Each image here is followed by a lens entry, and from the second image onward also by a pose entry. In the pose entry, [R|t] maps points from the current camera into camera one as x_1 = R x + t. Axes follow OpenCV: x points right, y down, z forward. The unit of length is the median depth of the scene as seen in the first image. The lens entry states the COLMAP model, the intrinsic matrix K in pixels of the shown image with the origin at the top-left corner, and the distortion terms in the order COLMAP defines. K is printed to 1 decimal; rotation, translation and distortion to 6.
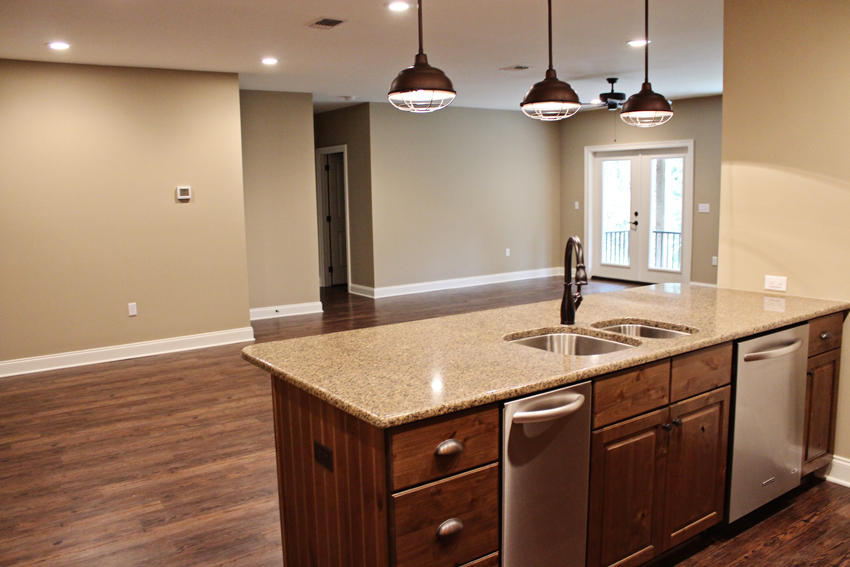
lens RADIAL K [[711.1, 0, 424.5], [0, 711.1, 284.8], [0, 0, 1]] dist [-0.128507, 0.064028]
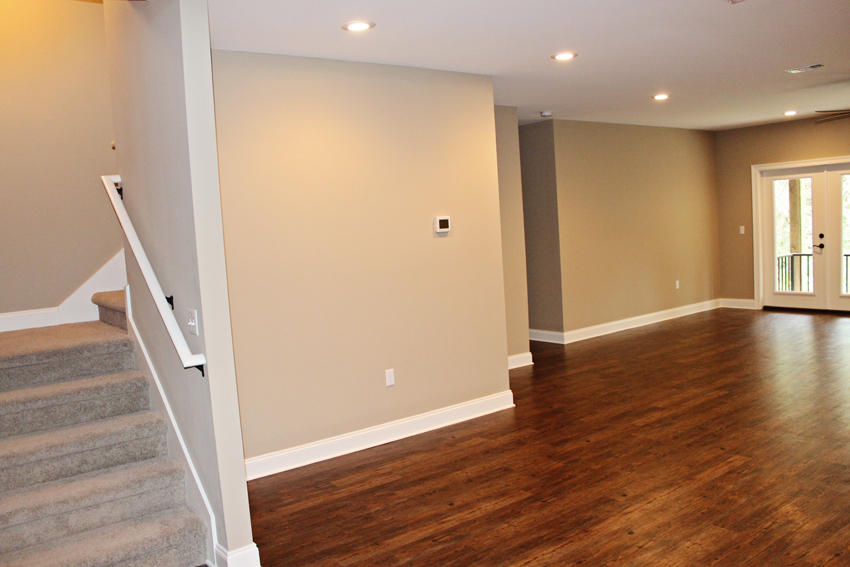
lens RADIAL K [[711.1, 0, 425.6], [0, 711.1, 284.7], [0, 0, 1]] dist [-0.128507, 0.064028]
pose [[0.998442, -0.043906, 0.034432, -0.265559], [0.045644, 0.997632, -0.051442, -0.016517], [-0.032091, 0.052934, 0.998082, 0.140422]]
